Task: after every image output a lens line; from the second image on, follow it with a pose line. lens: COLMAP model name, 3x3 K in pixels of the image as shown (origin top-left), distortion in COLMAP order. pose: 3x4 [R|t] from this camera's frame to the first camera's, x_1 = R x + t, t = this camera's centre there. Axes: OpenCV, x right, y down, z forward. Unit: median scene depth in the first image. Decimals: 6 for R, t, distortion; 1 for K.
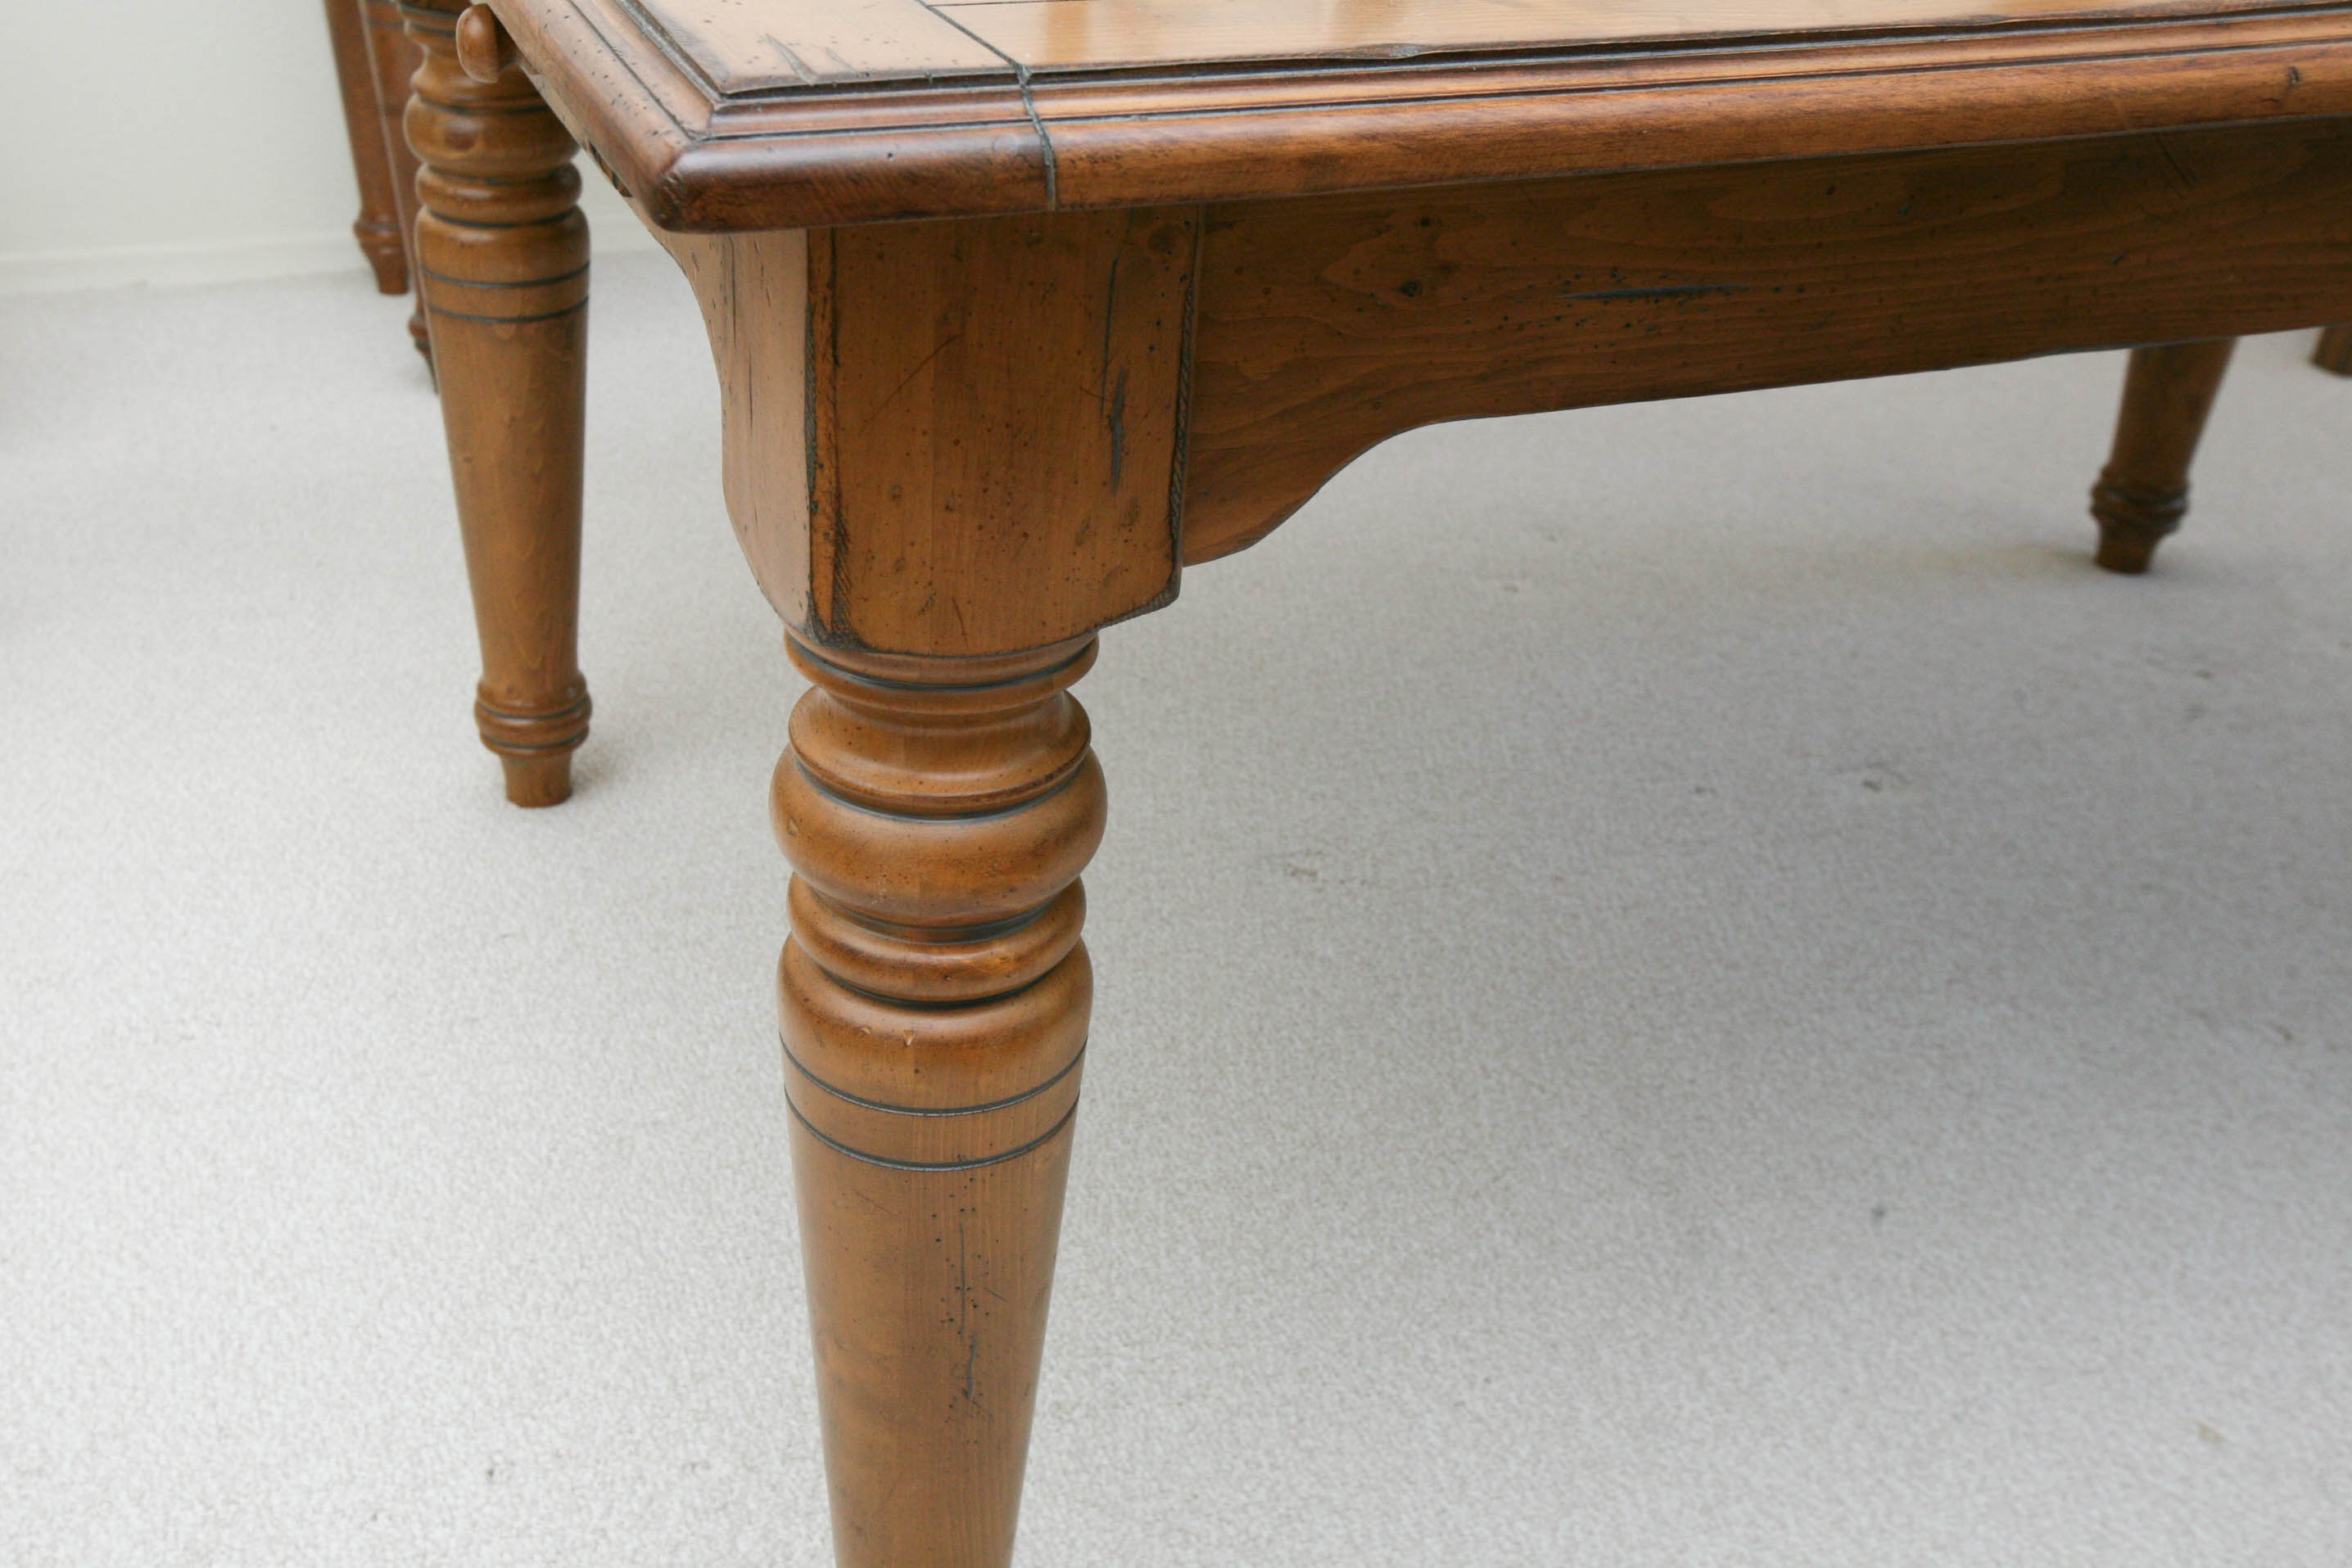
lens RADIAL K [[2349.8, 0, 1079.0], [0, 2349.8, 719.2], [0, 0, 1]] dist [-0.011868, 0.149293]
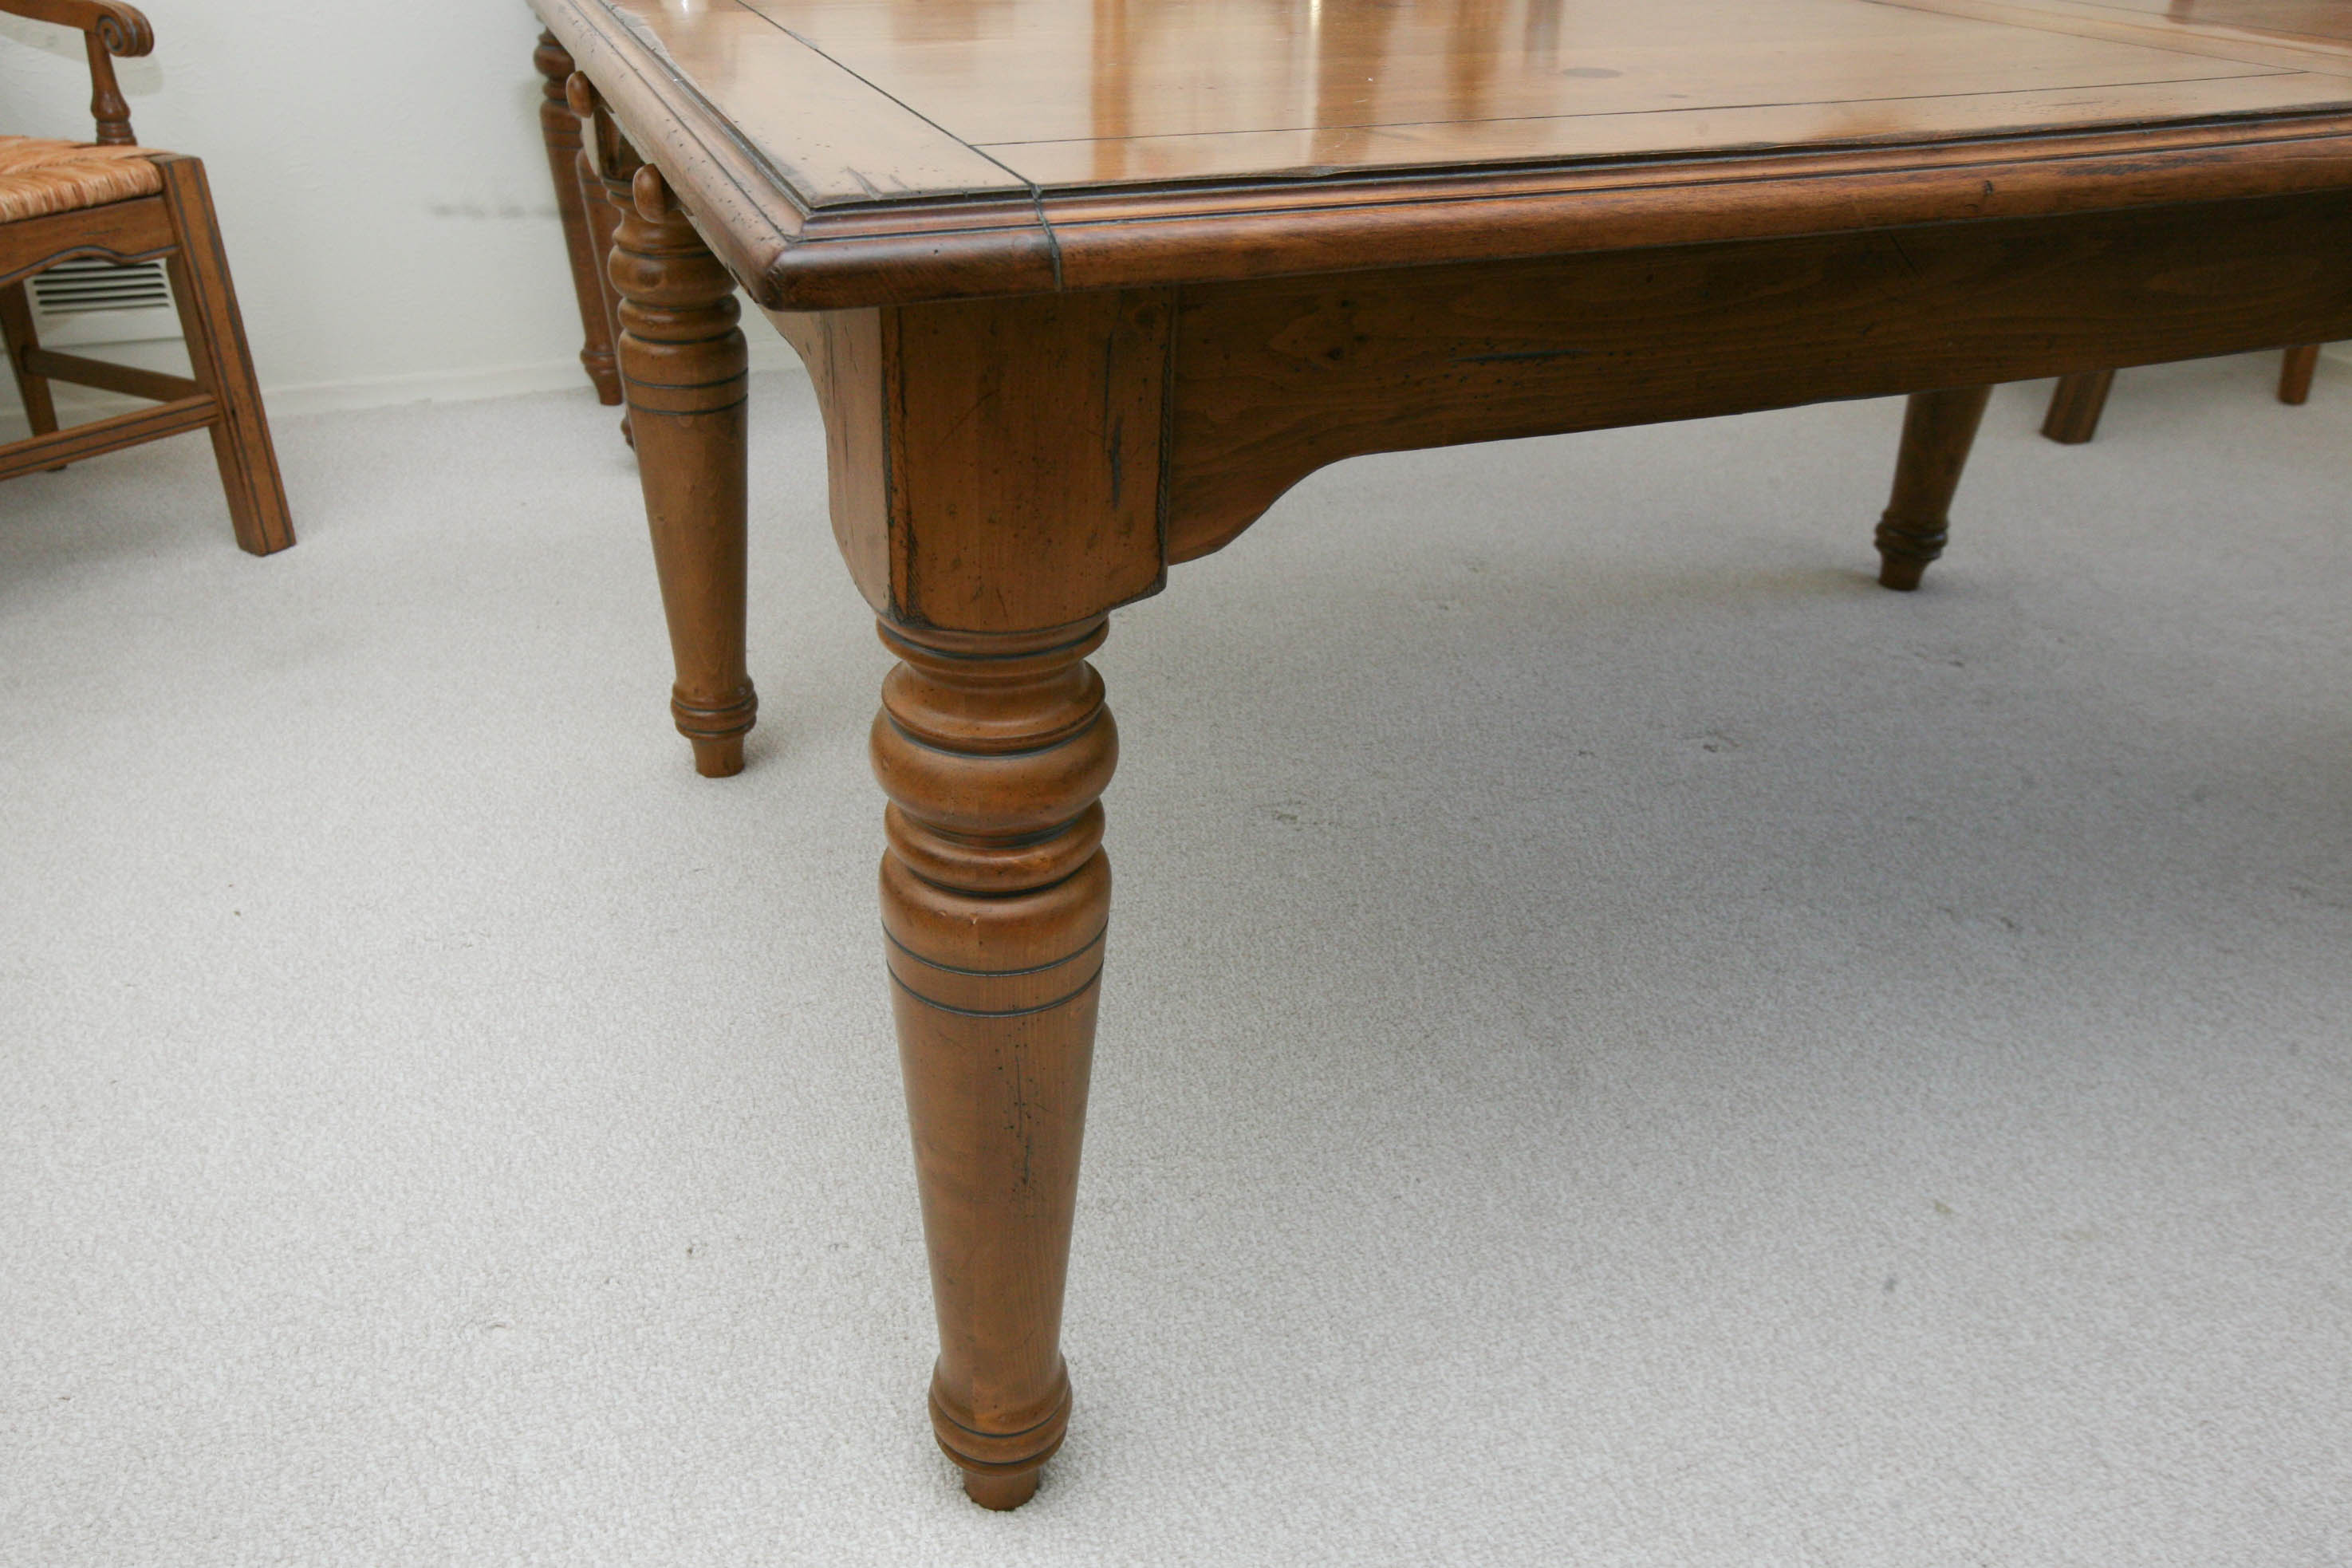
lens RADIAL K [[1753.9, 0, 1110.3], [0, 1753.9, 793.1], [0, 0, 1]] dist [-0.046529, 0.113916]
pose [[0.999796, -0.013904, -0.014627, 0.014639], [0.014477, 0.999101, 0.039840, 0.015657], [0.014060, -0.040044, 0.999099, -0.006262]]
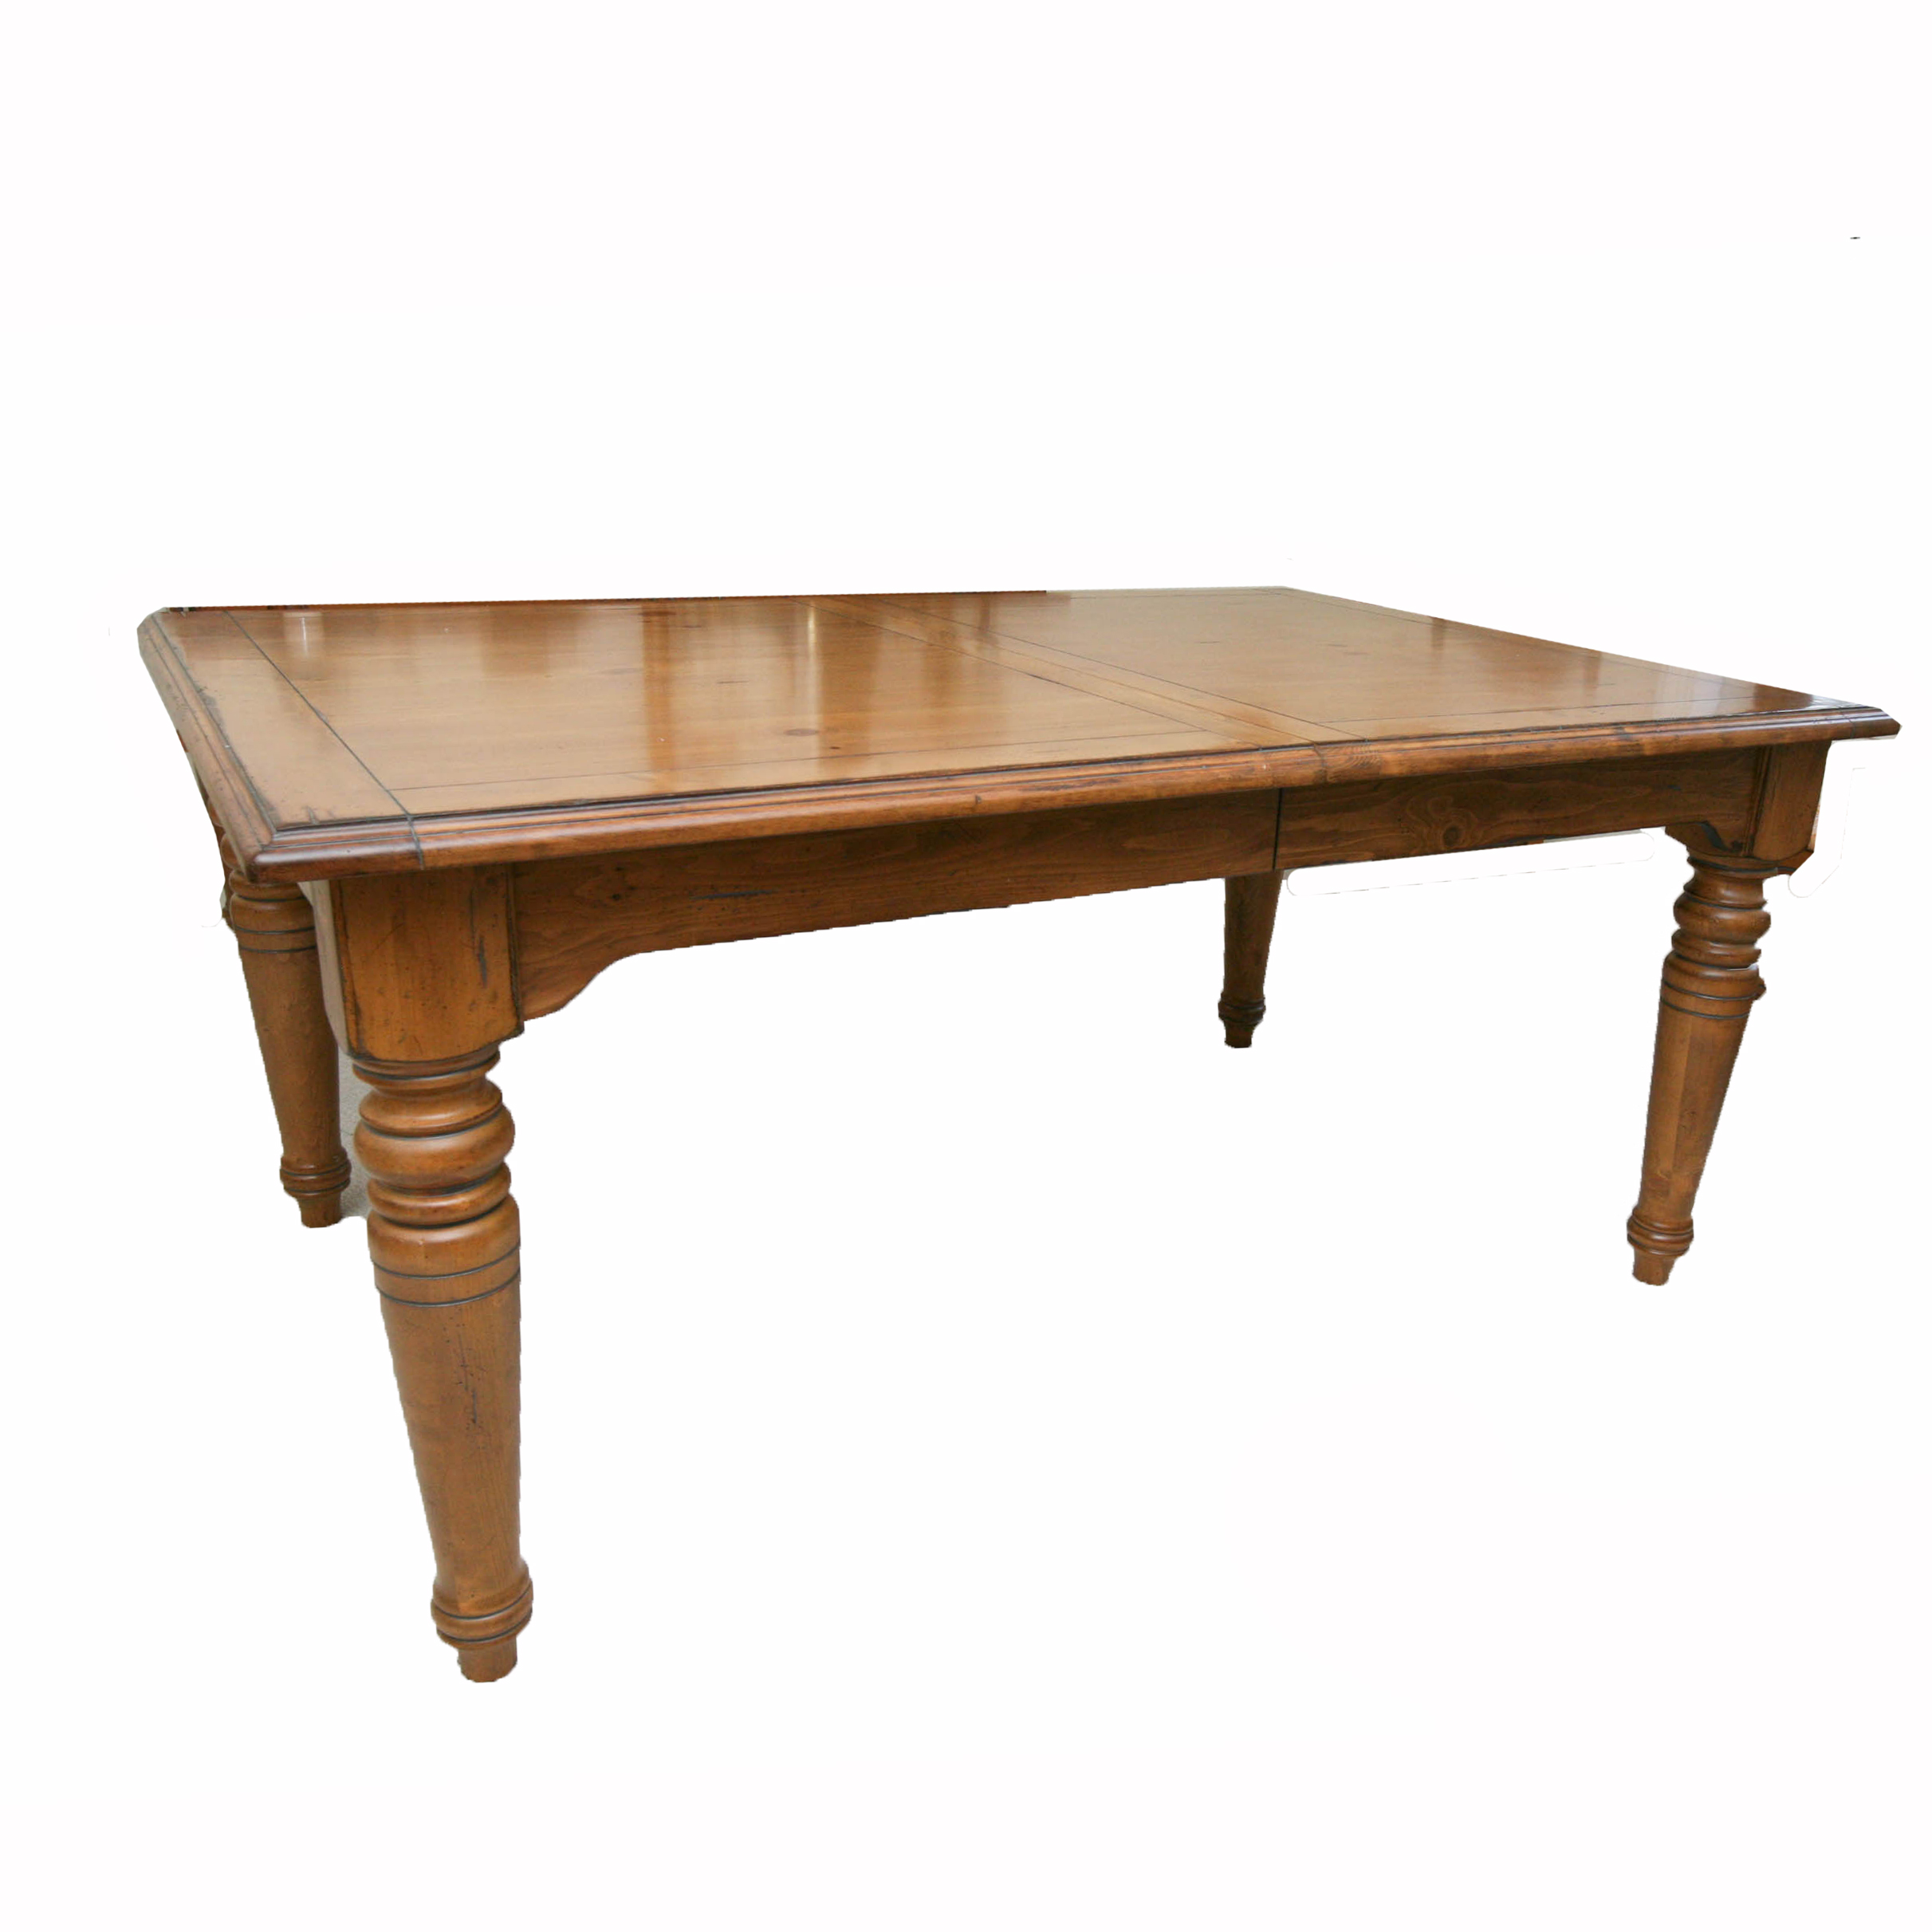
lens RADIAL K [[1533.2, 0, 1009.2], [0, 1533.2, 1051.3], [0, 0, 1]] dist [0.000191, -0.001279]
pose [[0.986113, -0.063139, 0.153605, 0.173694], [0.078449, 0.992310, -0.095741, 0.091830], [-0.146379, 0.106462, 0.983483, -0.344031]]
